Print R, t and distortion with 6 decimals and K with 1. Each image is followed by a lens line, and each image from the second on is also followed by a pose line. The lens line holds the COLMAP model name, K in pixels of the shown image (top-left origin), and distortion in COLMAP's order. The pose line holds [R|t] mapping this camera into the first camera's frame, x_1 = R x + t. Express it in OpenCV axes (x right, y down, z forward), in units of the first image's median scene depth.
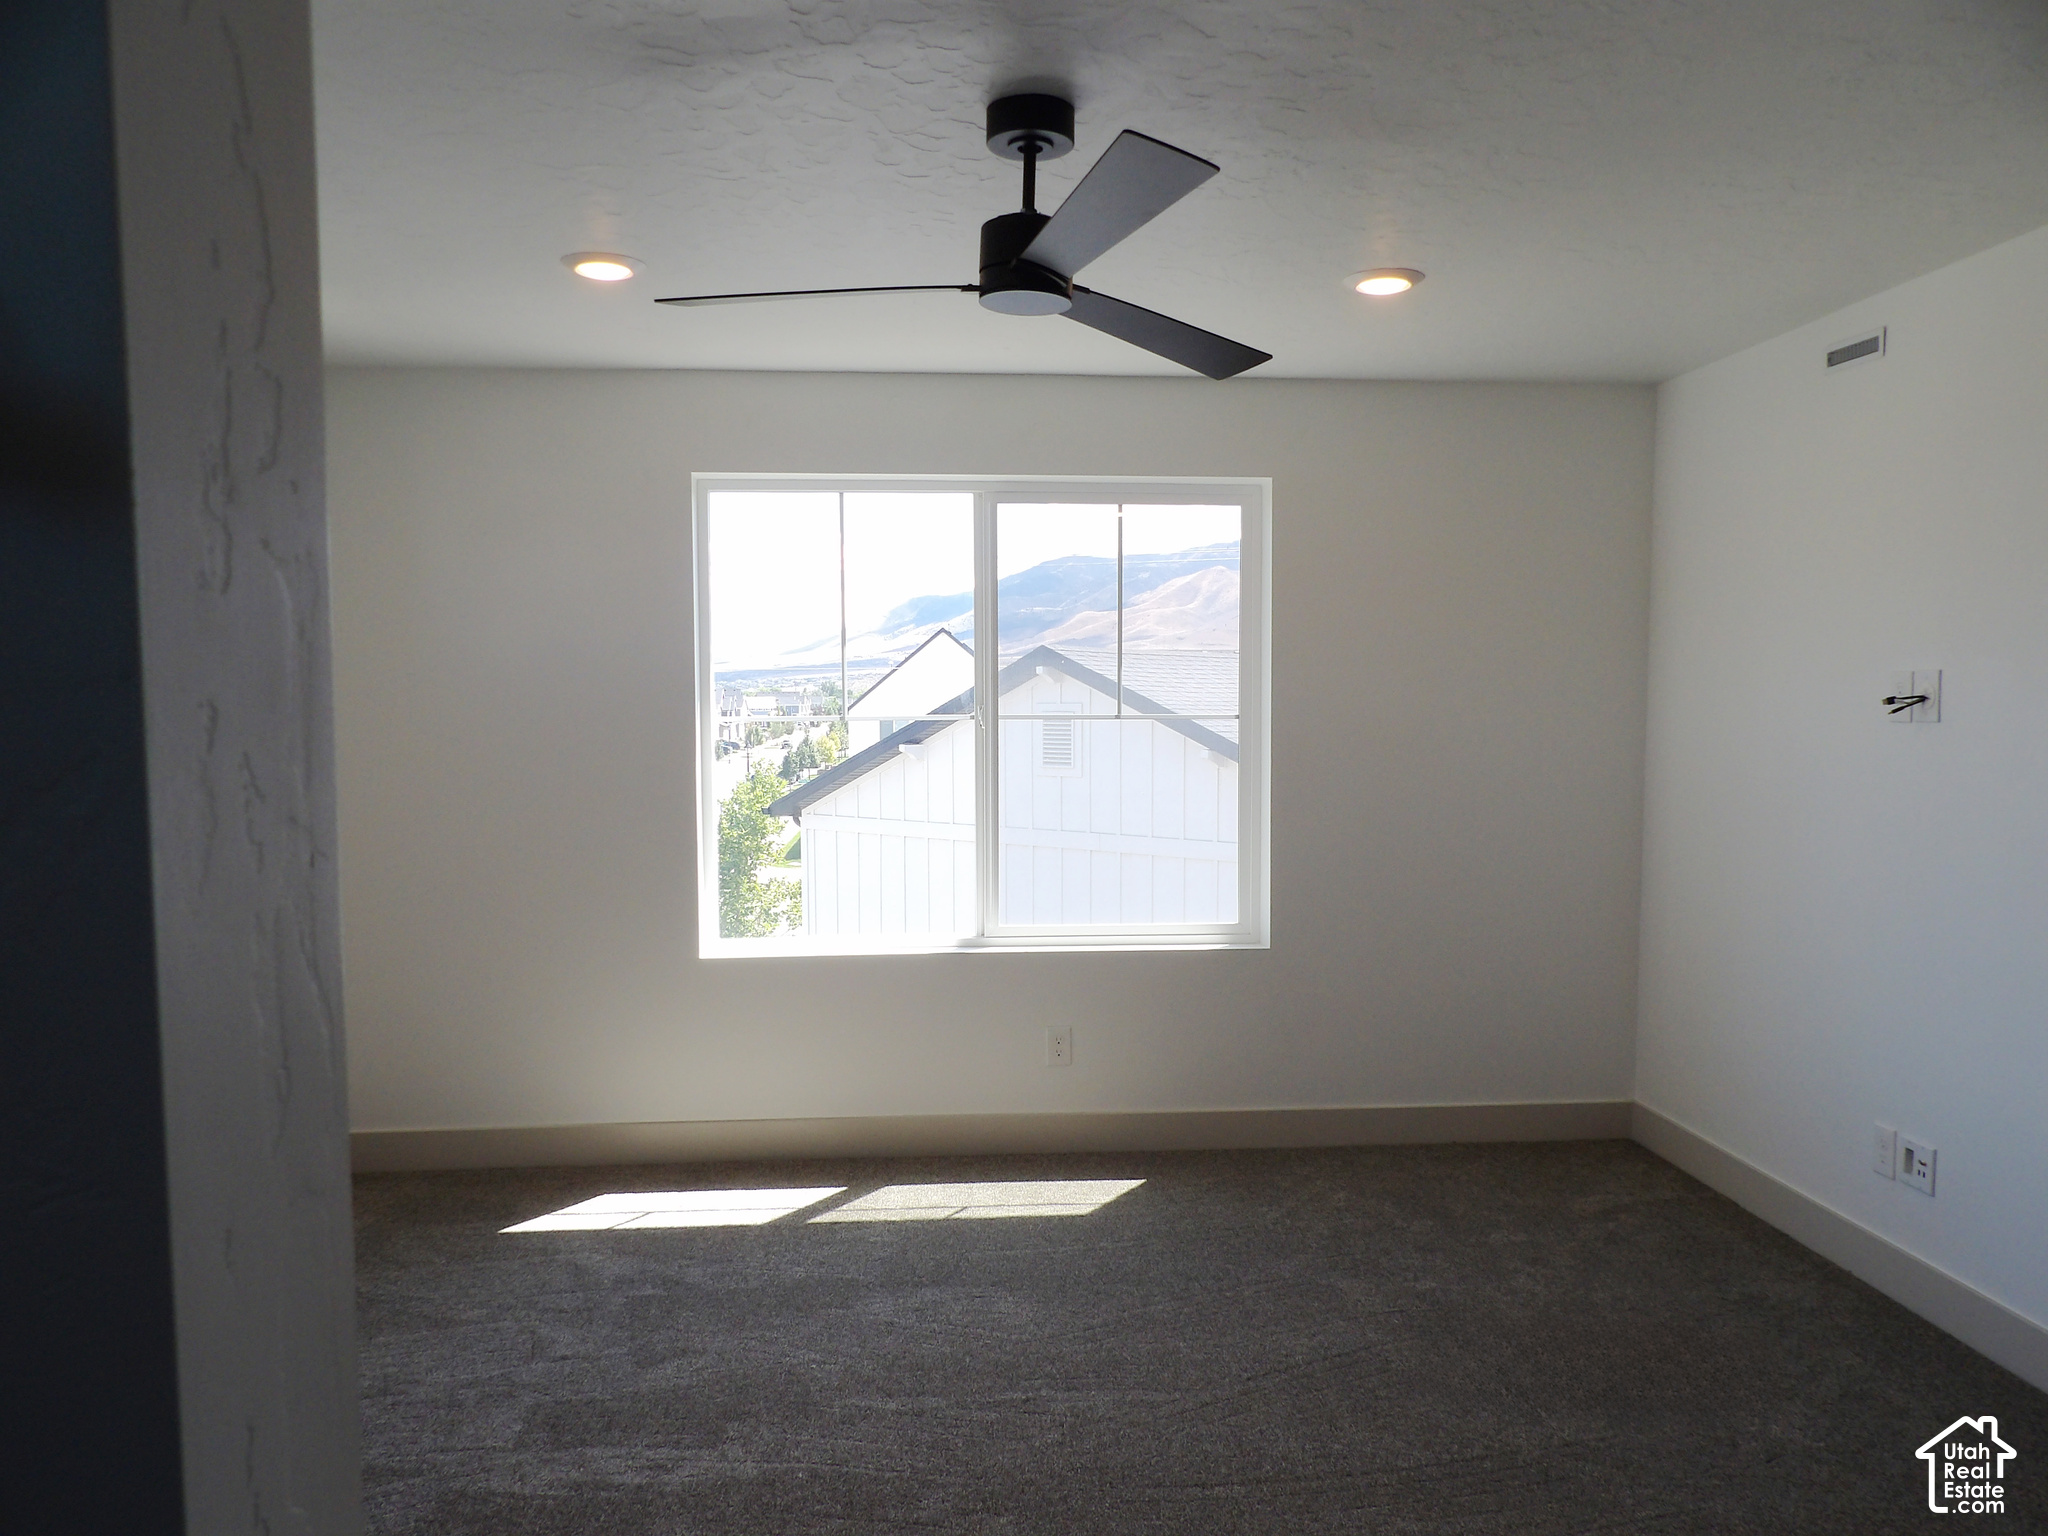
lens RADIAL K [[1452.1, 0, 1030.7], [0, 1452.1, 786.4], [0, 0, 1]] dist [-0.033235, 0.032640]
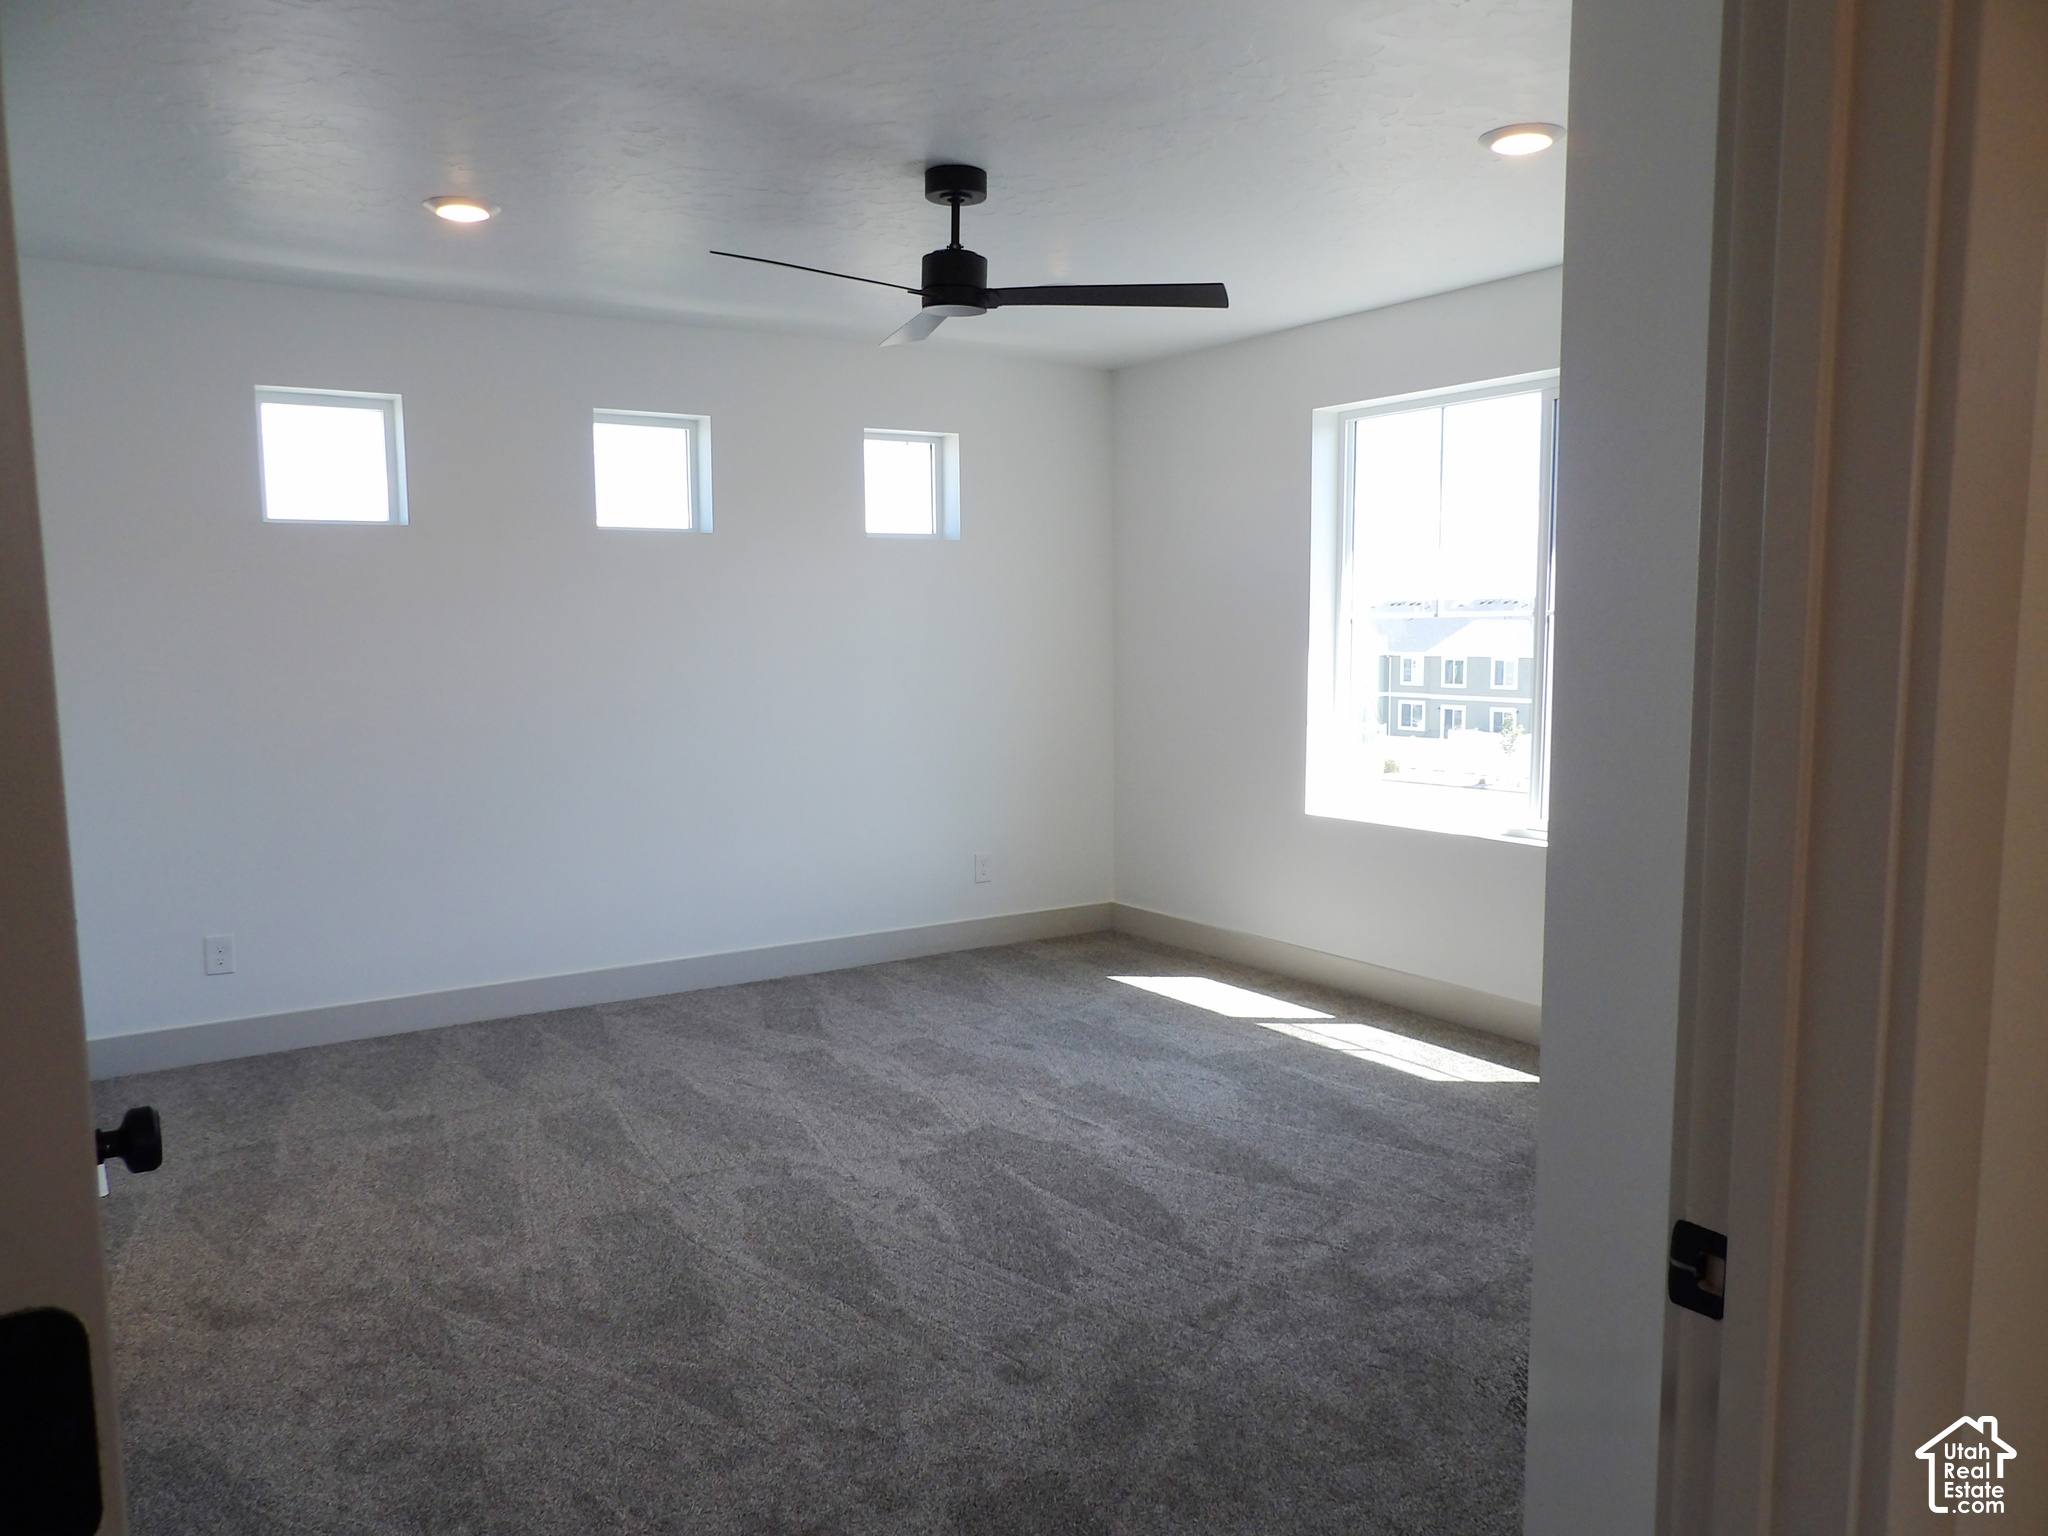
lens RADIAL K [[1452.1, 0, 1030.7], [0, 1452.1, 786.4], [0, 0, 1]] dist [-0.033235, 0.032640]
pose [[0.517427, 0.101321, -0.849708, 0.825851], [-0.052966, 0.994854, 0.086375, 0.004937], [0.854086, 0.000313, 0.520131, 0.208471]]
